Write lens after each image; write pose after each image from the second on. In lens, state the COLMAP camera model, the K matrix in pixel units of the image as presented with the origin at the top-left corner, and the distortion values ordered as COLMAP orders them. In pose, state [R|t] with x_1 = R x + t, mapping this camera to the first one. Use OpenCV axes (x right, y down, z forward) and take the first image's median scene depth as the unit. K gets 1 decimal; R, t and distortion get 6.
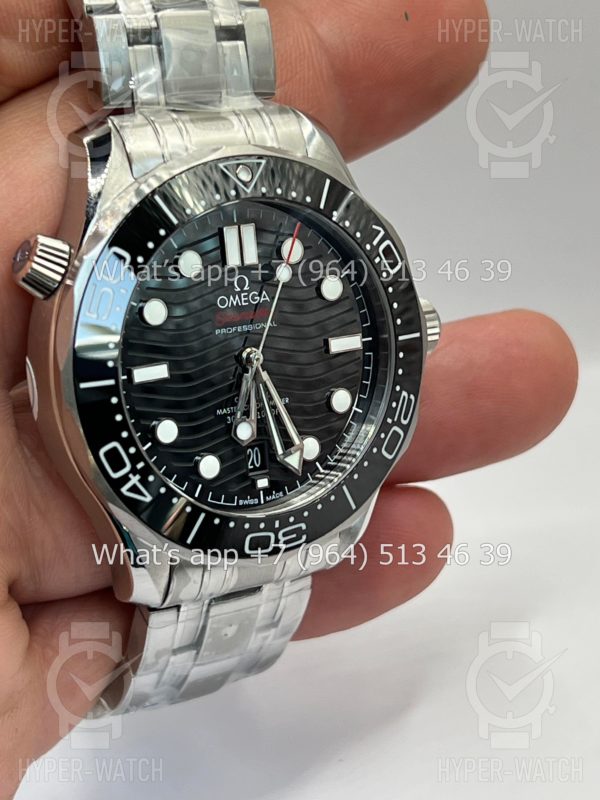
lens RADIAL K [[1853.5, 0, 293.9], [0, 1853.5, 400.5], [0, 0, 1]] dist [0.300024, 0.000000]
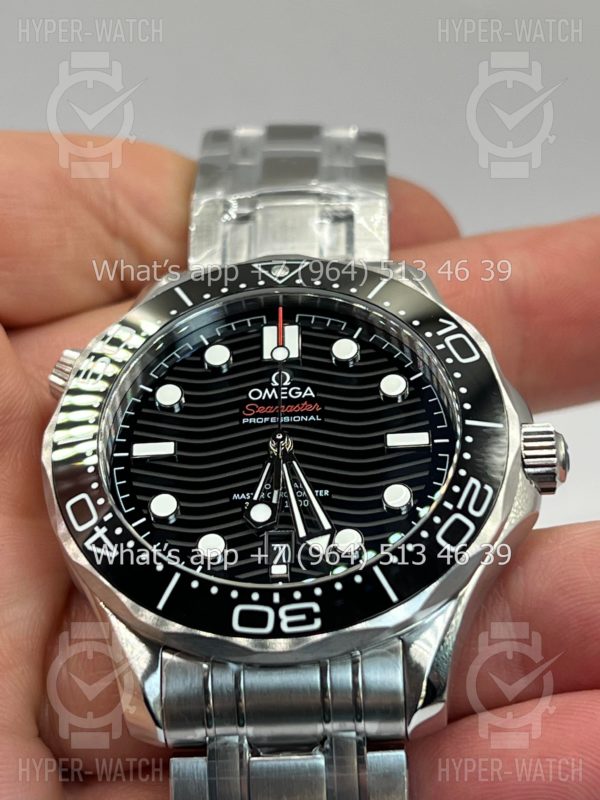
lens RADIAL K [[1853.5, 0, 295.7], [0, 1853.5, 396.2], [0, 0, 1]] dist [0.300024, 0.000000]
pose [[0.808735, -0.263936, -0.525628, 0.451737], [-0.151361, 0.770172, -0.619616, 0.504113], [0.568364, 0.580665, 0.582916, 0.472859]]
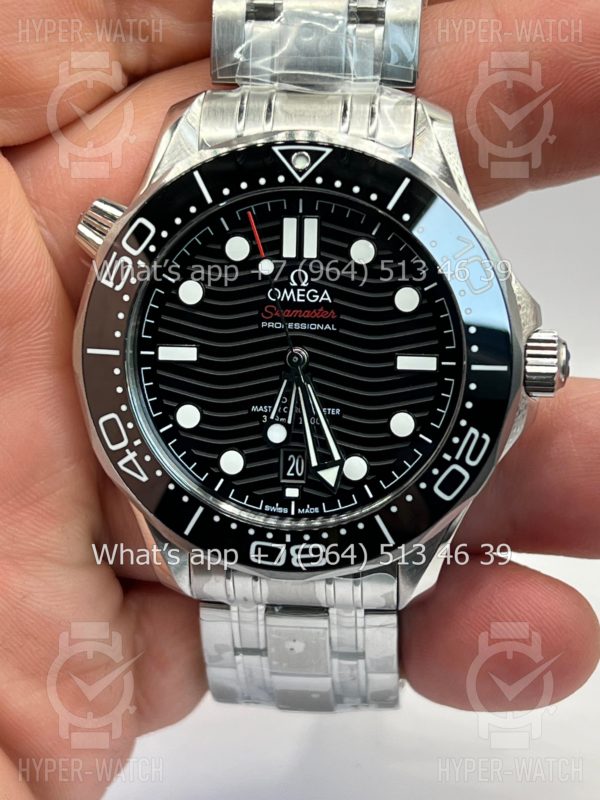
lens RADIAL K [[1853.5, 0, 303.4], [0, 1853.5, 401.3], [0, 0, 1]] dist [0.300024, 0.000000]
pose [[0.791071, 0.170560, -0.587466, 0.531163], [-0.181714, 0.982514, 0.040563, -0.040034], [0.584113, 0.074663, 0.808231, 0.245178]]
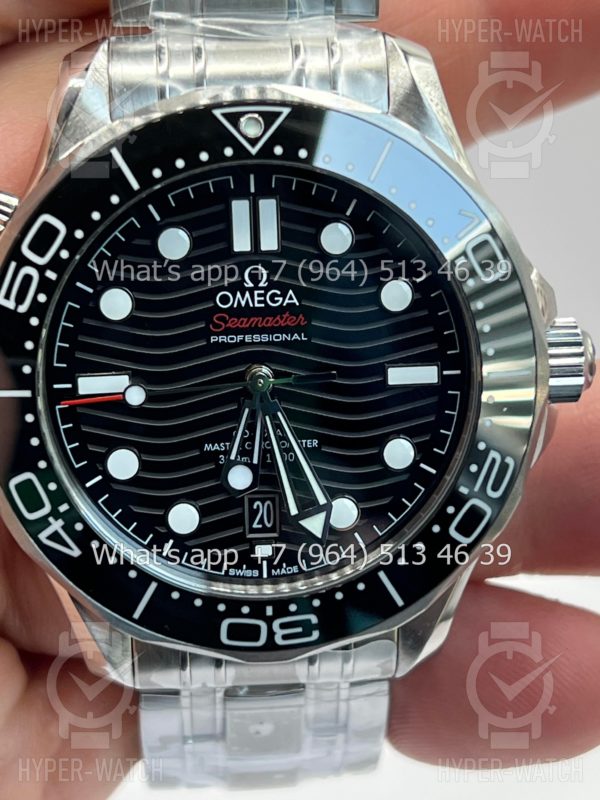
lens RADIAL K [[1853.5, 0, 294.4], [0, 1853.5, 396.1], [0, 0, 1]] dist [0.300024, 0.000000]
pose [[0.882418, 0.124120, -0.453798, 0.318922], [-0.105835, 0.992218, 0.065588, -0.065527], [0.458408, -0.009848, 0.888687, 0.356407]]
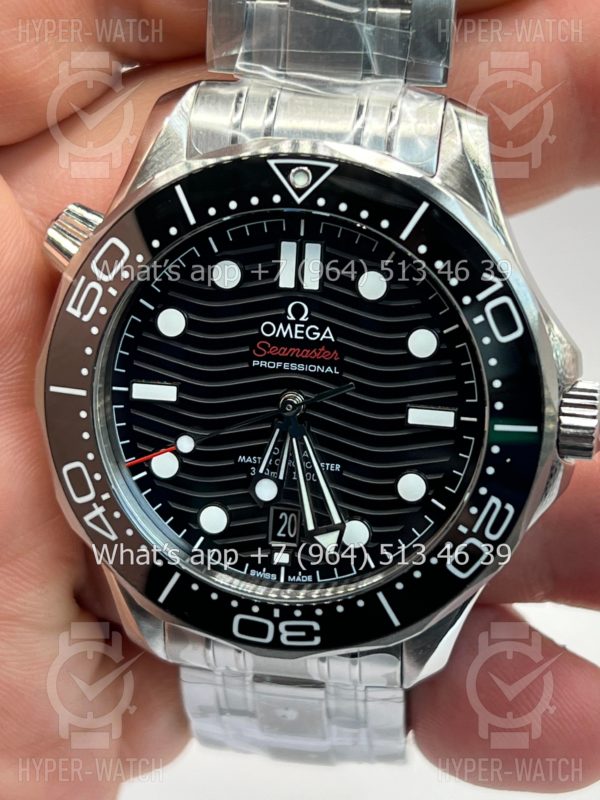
lens RADIAL K [[1853.5, 0, 305.6], [0, 1853.5, 398.3], [0, 0, 1]] dist [0.300024, 0.000000]
pose [[0.754326, 0.241767, -0.610362, 0.468486], [-0.205653, 0.969947, 0.130040, -0.130622], [0.623458, 0.027430, 0.781376, 0.374277]]
